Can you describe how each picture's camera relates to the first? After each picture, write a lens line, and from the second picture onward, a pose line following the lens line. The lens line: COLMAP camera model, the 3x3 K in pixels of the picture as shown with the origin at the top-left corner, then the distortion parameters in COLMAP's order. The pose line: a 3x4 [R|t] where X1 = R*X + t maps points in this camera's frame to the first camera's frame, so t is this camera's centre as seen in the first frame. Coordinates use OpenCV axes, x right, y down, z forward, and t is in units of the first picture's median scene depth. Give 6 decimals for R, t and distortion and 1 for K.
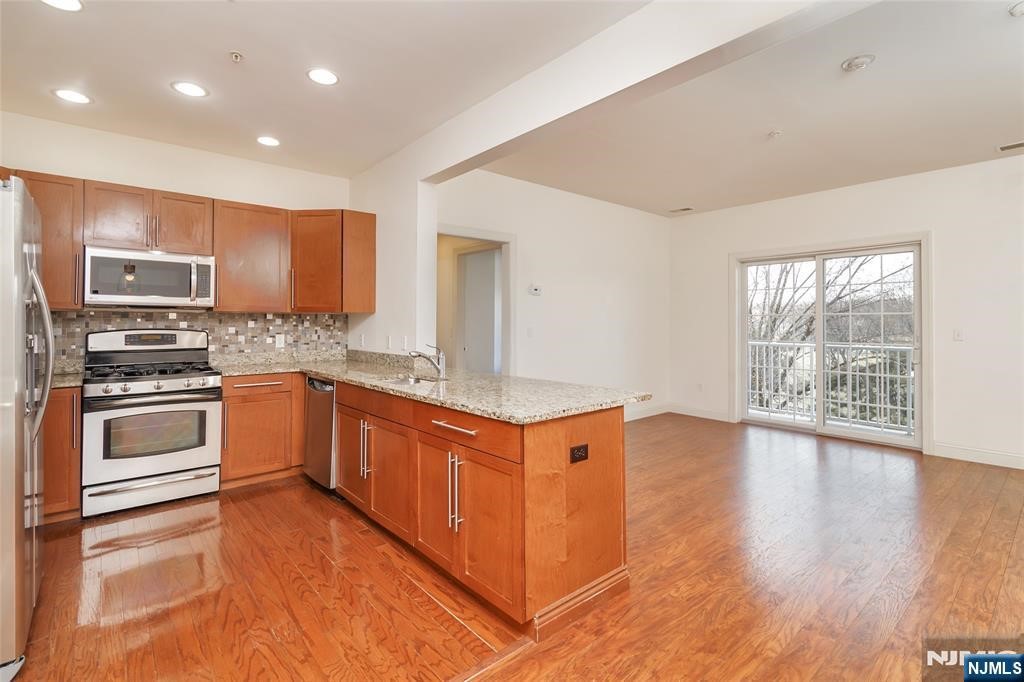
lens RADIAL K [[473.0, 0, 508.2], [0, 473.0, 314.7], [0, 0, 1]] dist [0.002281, 0.000372]
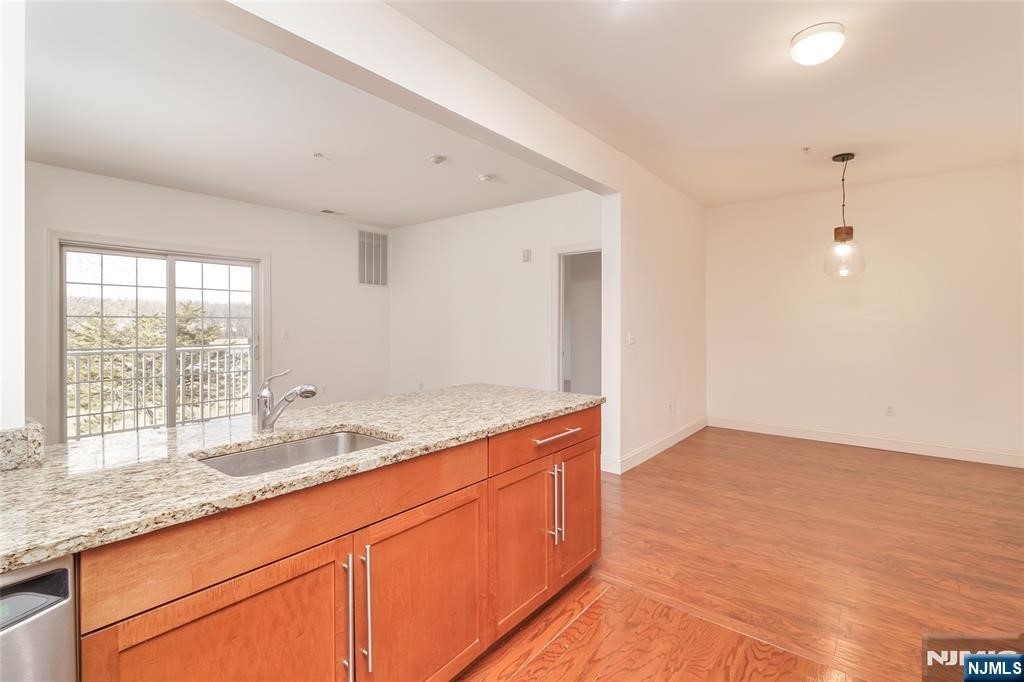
lens RADIAL K [[473.0, 0, 508.2], [0, 473.0, 314.7], [0, 0, 1]] dist [0.002281, 0.000372]
pose [[-0.177972, 0.014905, 0.983923, -0.639570], [-0.009743, 0.999810, -0.016908, 0.006930], [-0.983987, -0.012595, -0.177793, 0.782329]]
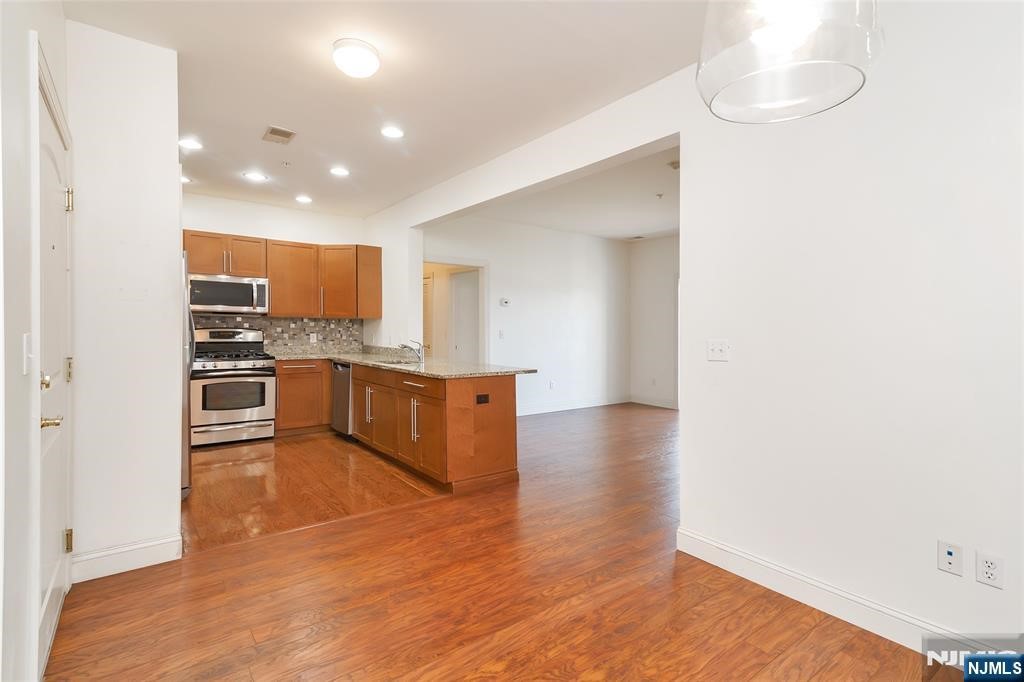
lens RADIAL K [[454.0, 0, 531.6], [0, 454.0, 340.8], [0, 0, 1]] dist [0.002477, 0.000154]
pose [[0.999886, 0.012959, 0.007761, 0.189790], [-0.013294, 0.998905, 0.044854, -0.005712], [-0.007171, -0.044952, 0.998963, -0.429741]]
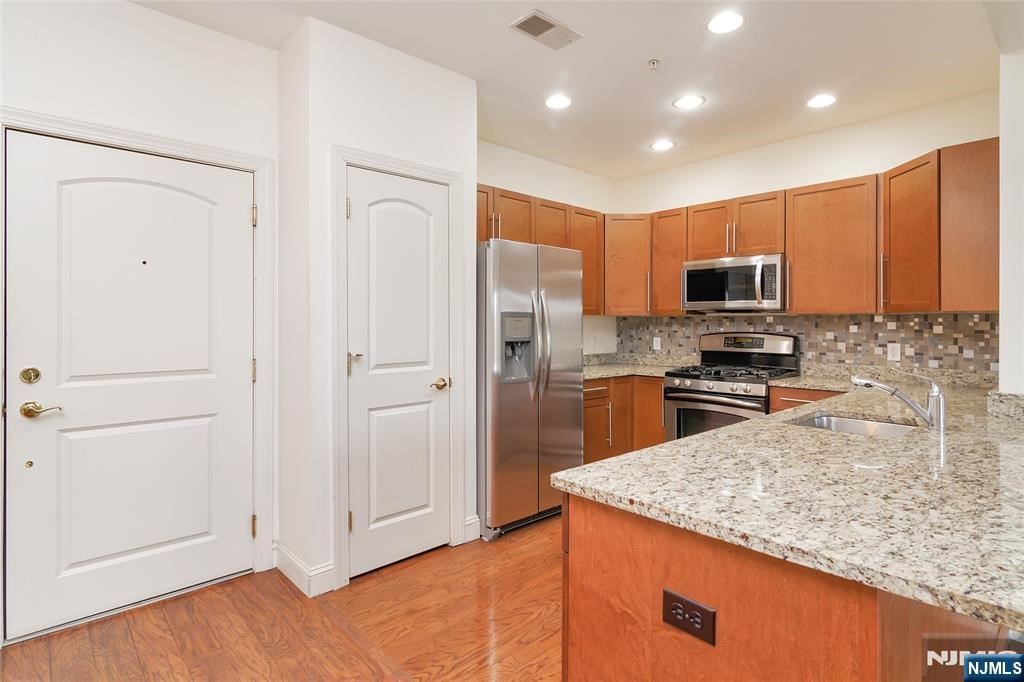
lens RADIAL K [[526.2, 0, 531.8], [0, 526.2, 335.2], [0, 0, 1]] dist [0.018714, -0.000108]
pose [[0.073388, 0.020820, -0.997086, 0.376377], [0.012626, 0.999683, 0.021804, 0.005571], [0.997224, -0.014190, 0.073102, 0.476771]]
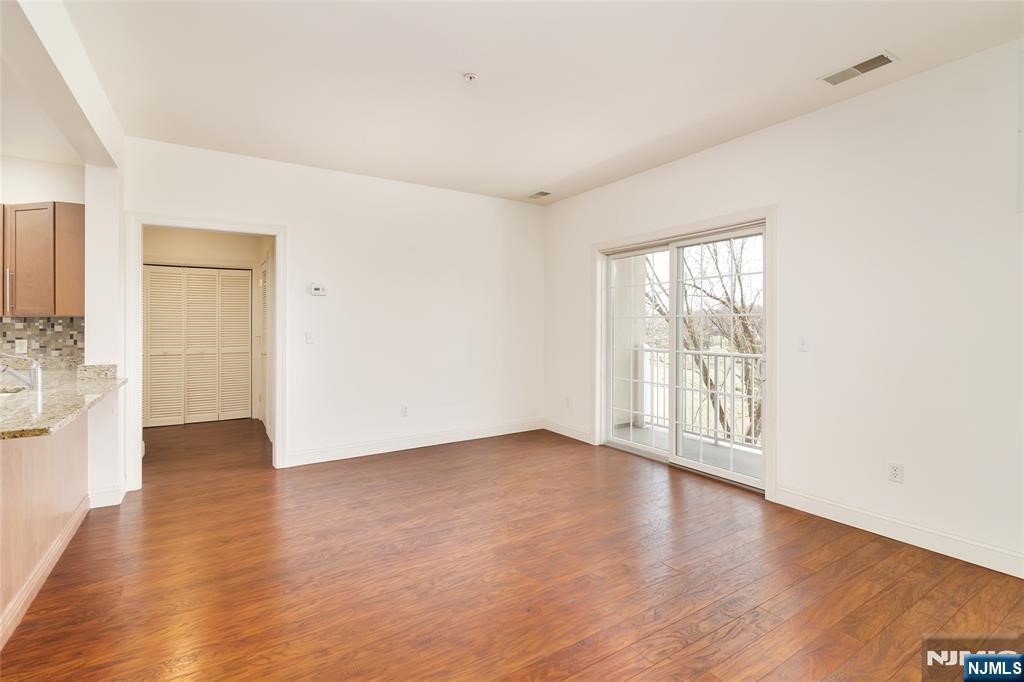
lens RADIAL K [[473.0, 0, 508.2], [0, 473.0, 314.7], [0, 0, 1]] dist [0.002281, 0.000372]
pose [[0.991024, -0.003163, -0.133650, 0.749741], [0.002485, 0.999983, -0.005241, 0.000436], [0.133664, 0.004862, 0.991015, 0.252536]]
